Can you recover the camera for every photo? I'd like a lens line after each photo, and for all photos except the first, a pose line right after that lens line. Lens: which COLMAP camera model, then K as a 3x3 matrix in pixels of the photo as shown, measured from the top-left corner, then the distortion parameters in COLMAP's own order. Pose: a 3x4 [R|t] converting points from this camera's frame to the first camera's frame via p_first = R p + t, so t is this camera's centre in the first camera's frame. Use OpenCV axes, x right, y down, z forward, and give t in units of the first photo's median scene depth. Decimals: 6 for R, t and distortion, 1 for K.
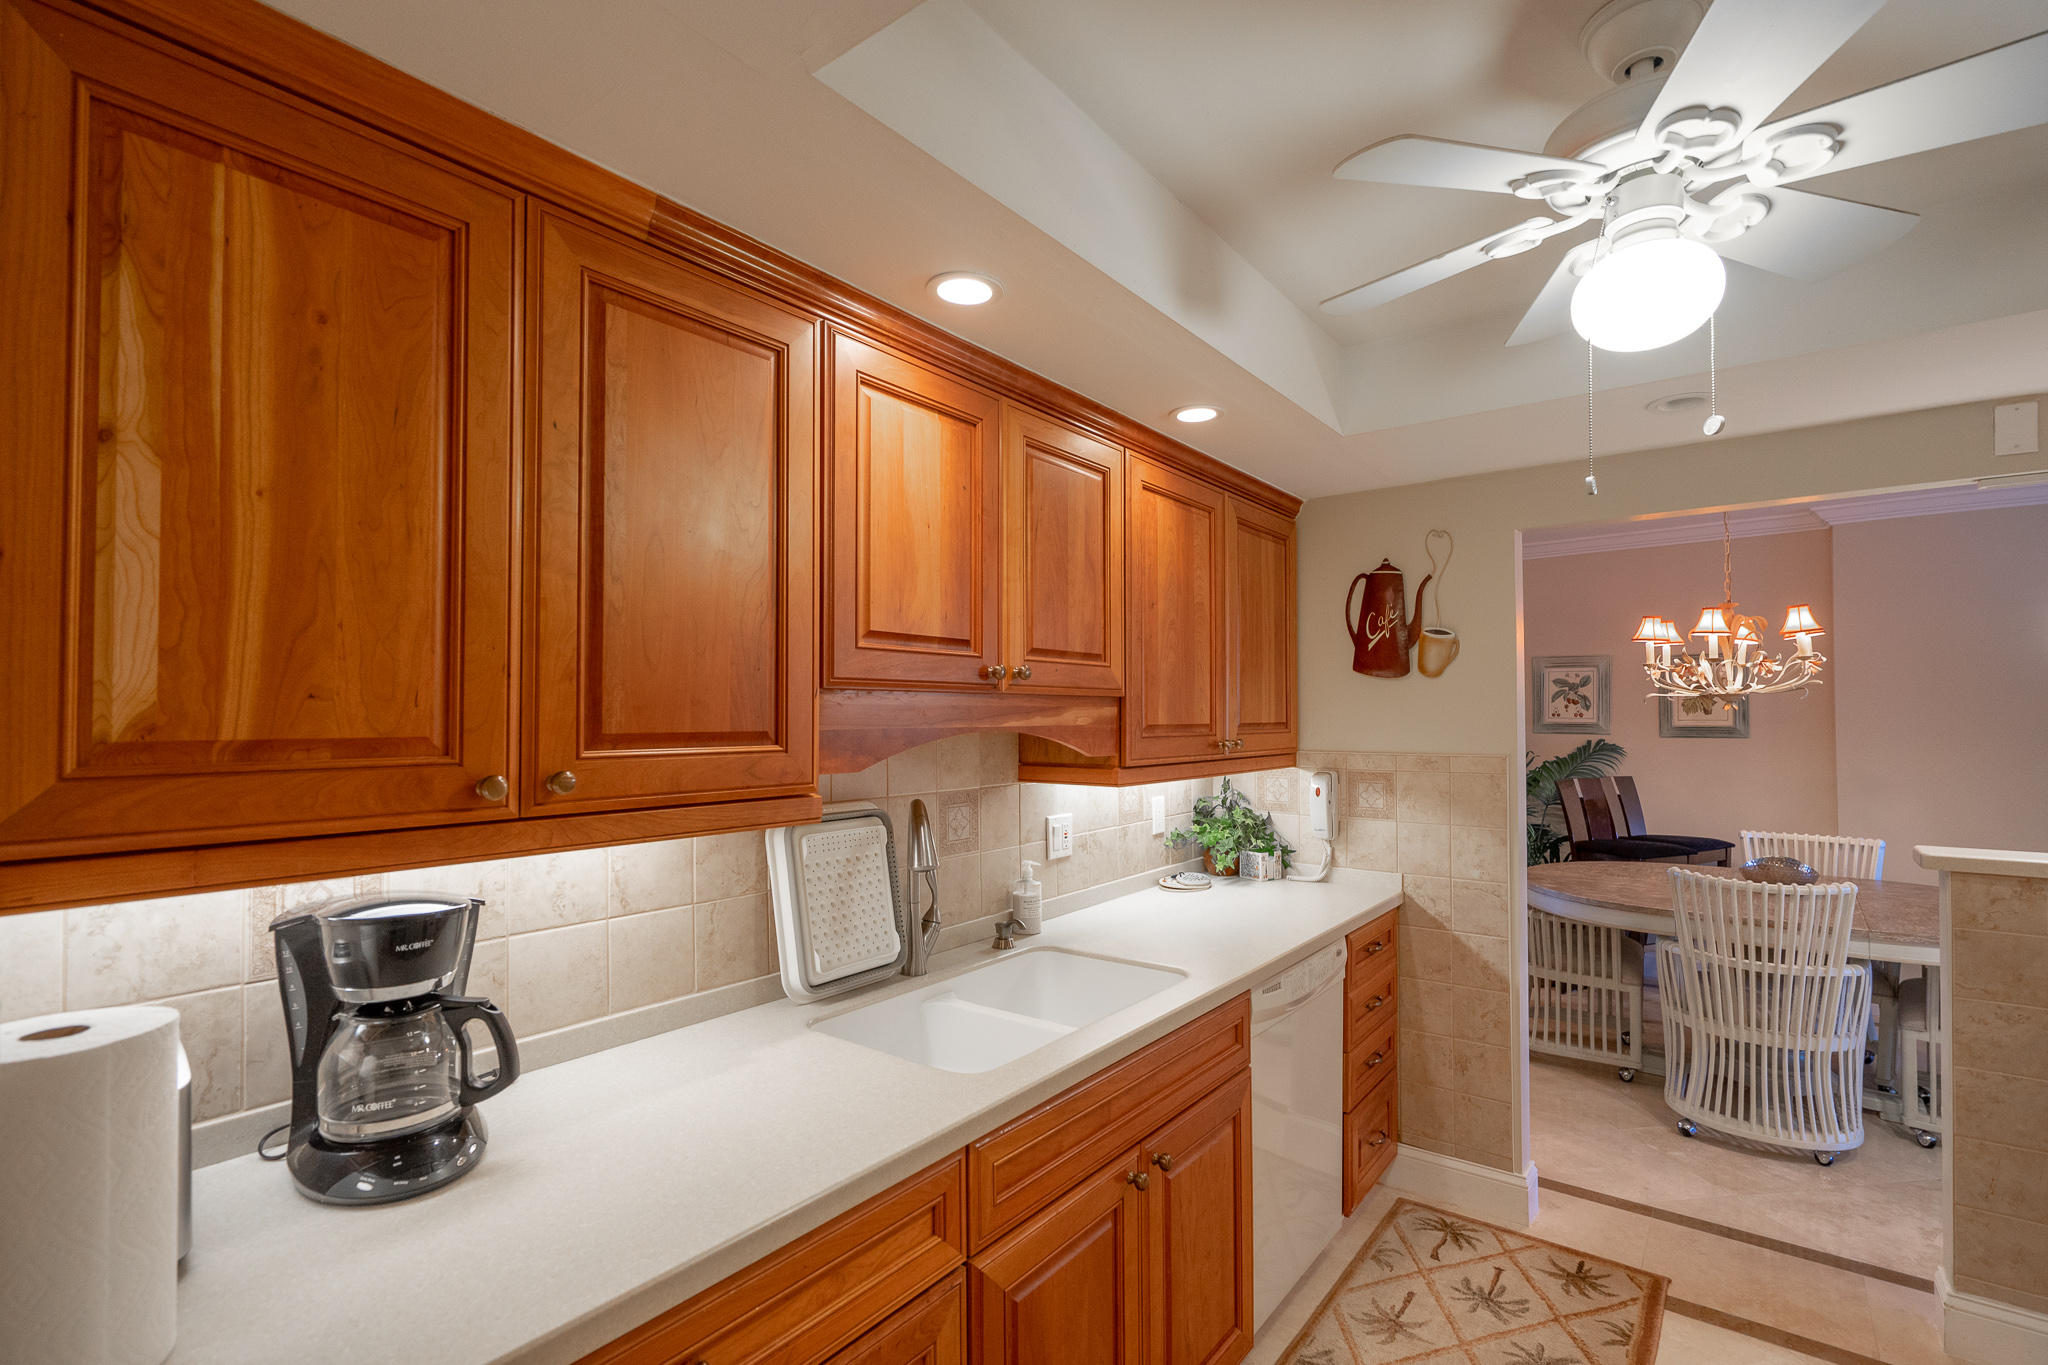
lens RADIAL K [[938.0, 0, 1071.3], [0, 938.0, 698.2], [0, 0, 1]] dist [-0.003207, 0.000409]
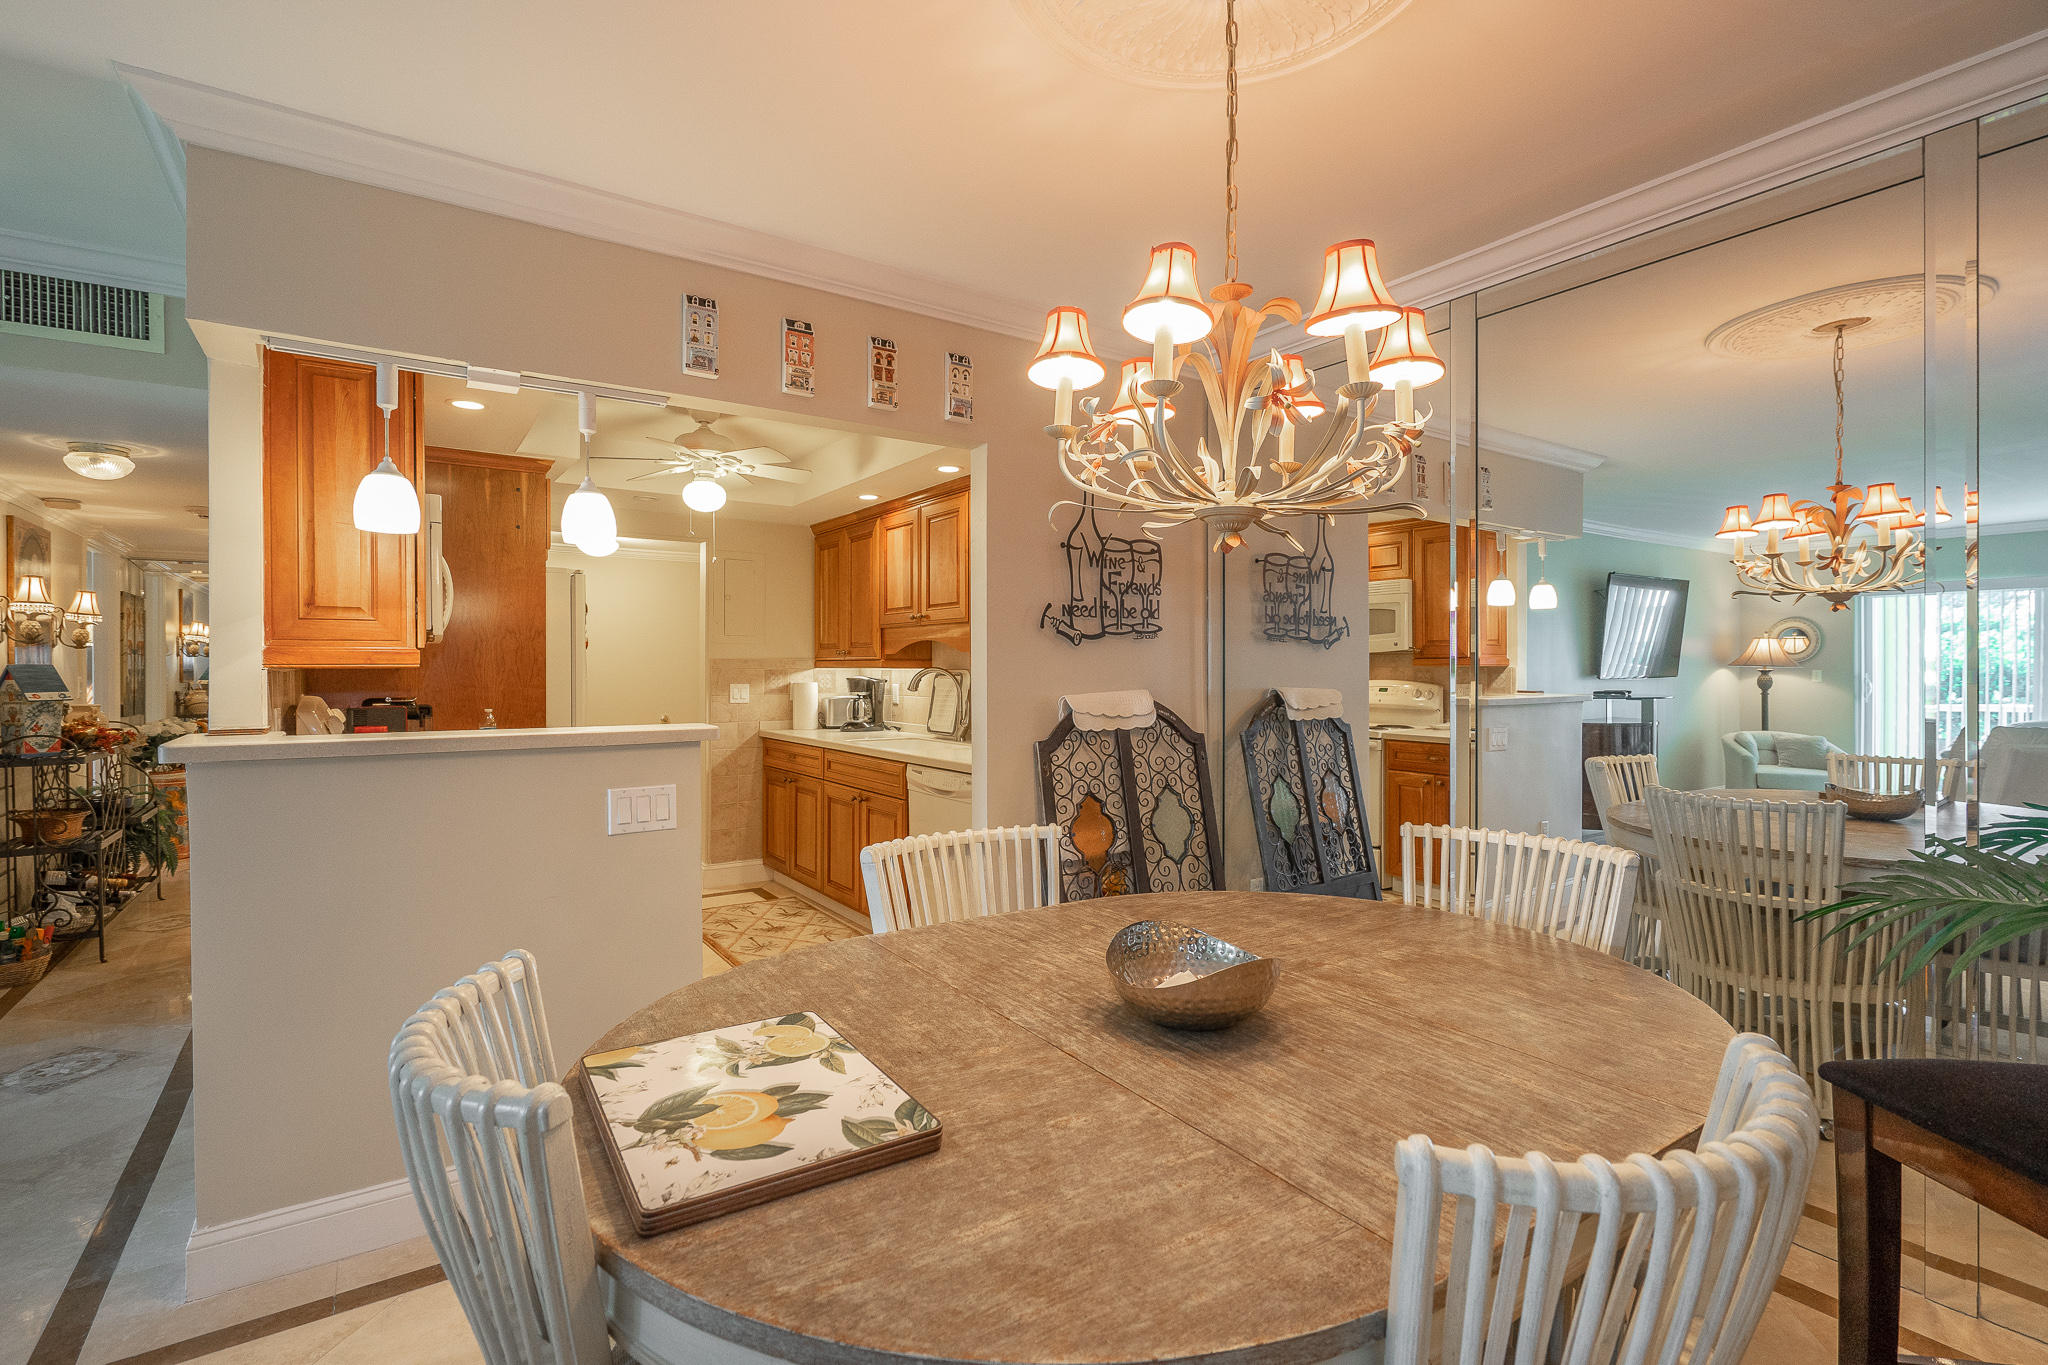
lens RADIAL K [[967.5, 0, 1020.5], [0, 967.5, 674.5], [0, 0, 1]] dist [-0.001739, 0.000875]
pose [[-0.339663, 0.007890, -0.940514, 1.482250], [0.018694, 0.999824, 0.001636, 0.083123], [0.940362, -0.017026, -0.339750, 1.389280]]
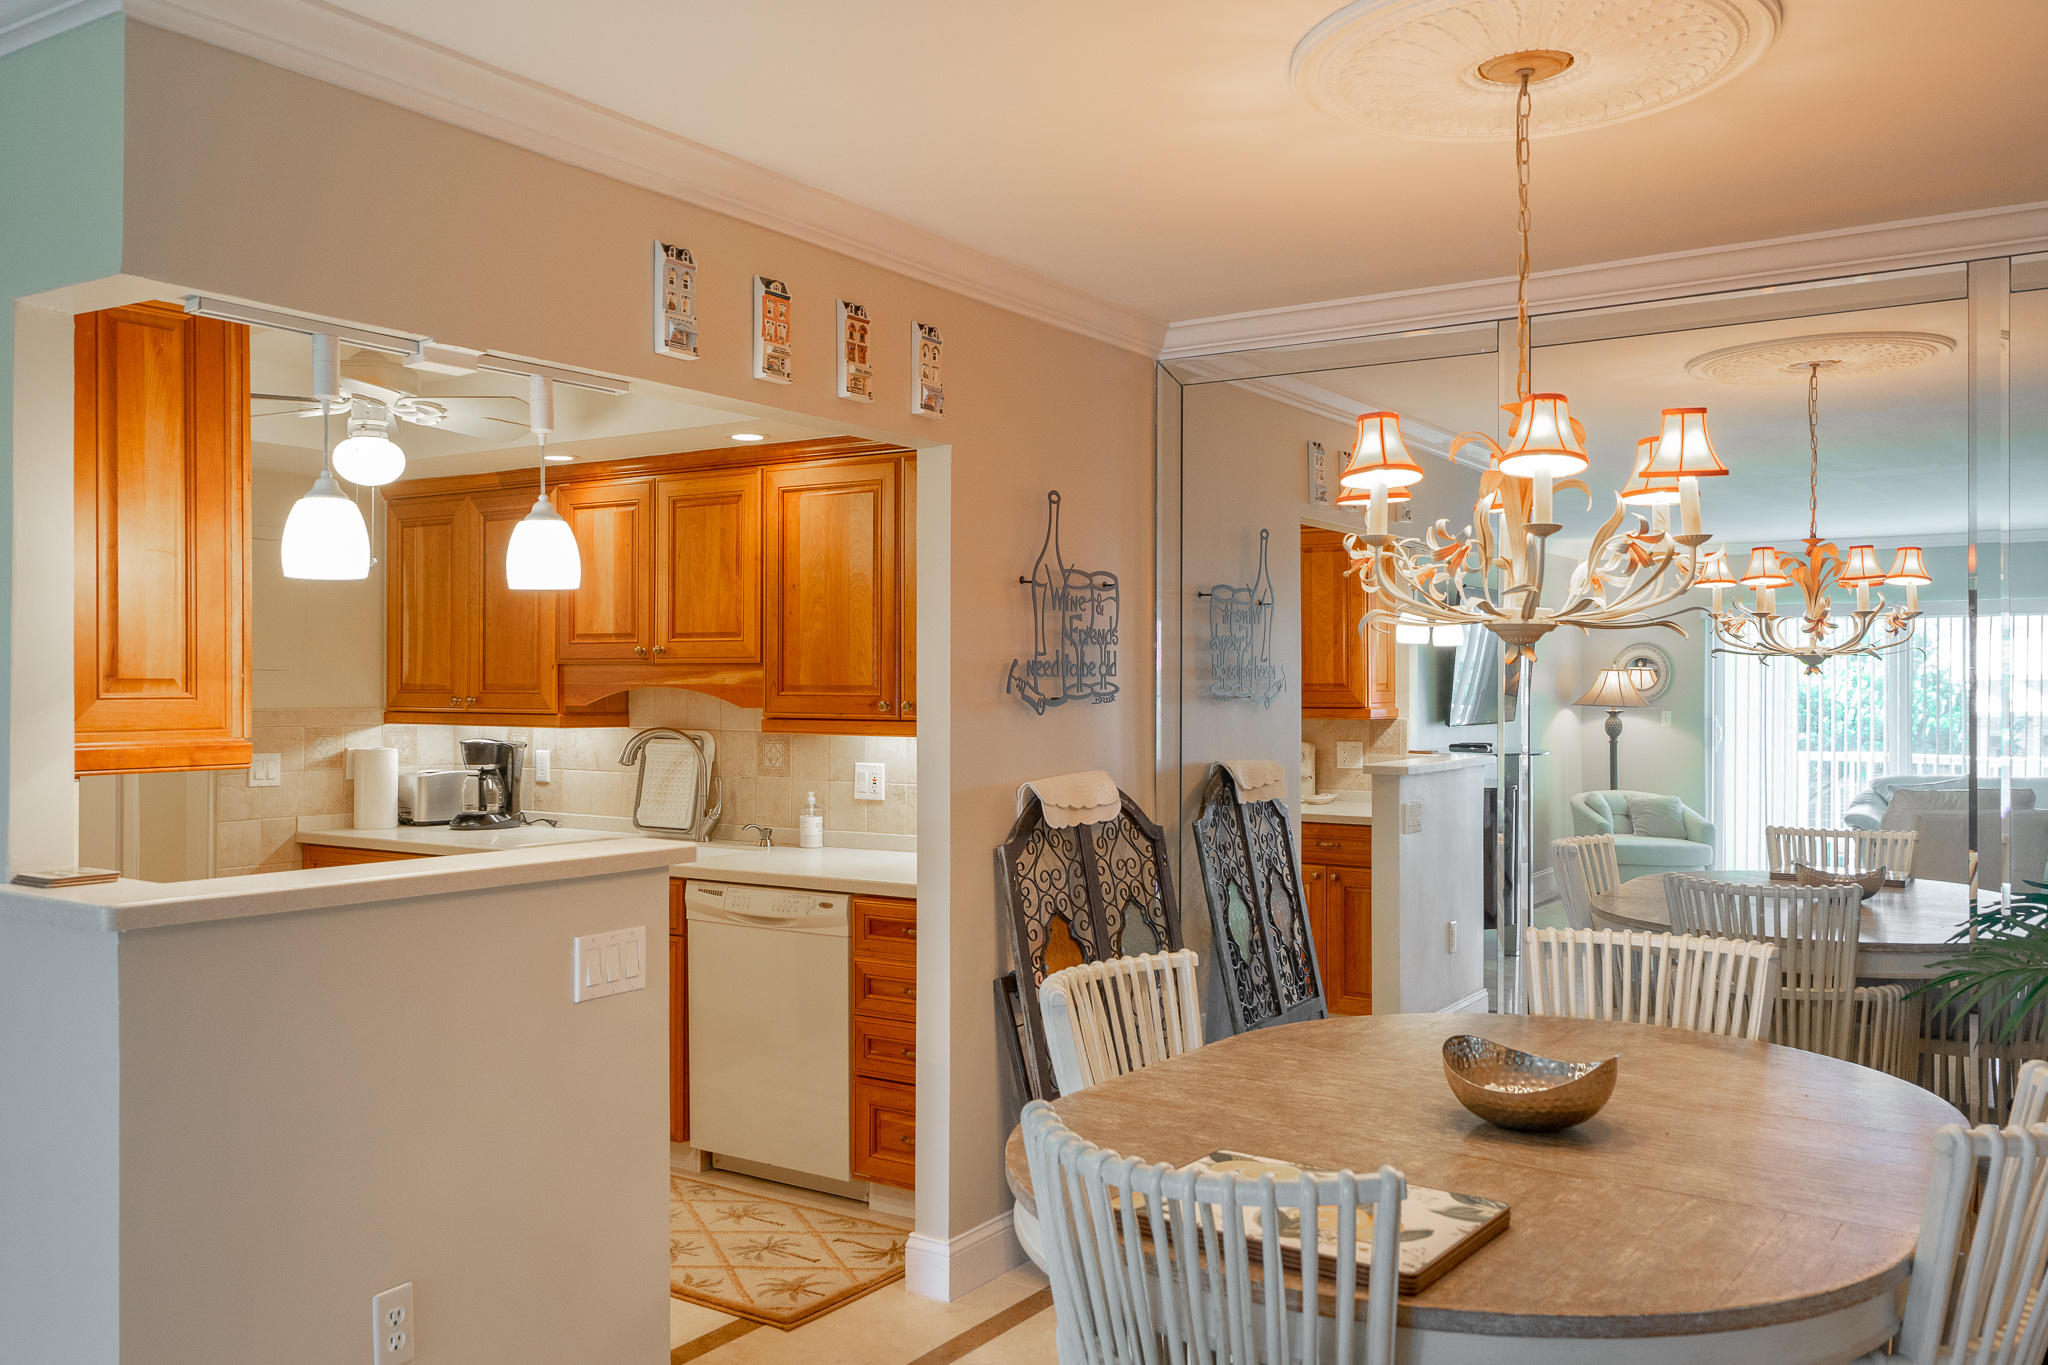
lens RADIAL K [[1709.0, 0, 1034.7], [0, 1709.0, 688.2], [0, 0, 1]] dist [0.020593, -0.005695]
pose [[0.045363, 0.004932, -0.998958, 1.891266], [0.015654, 0.999862, 0.005647, 0.020333], [0.998848, -0.015894, 0.045279, 0.992528]]
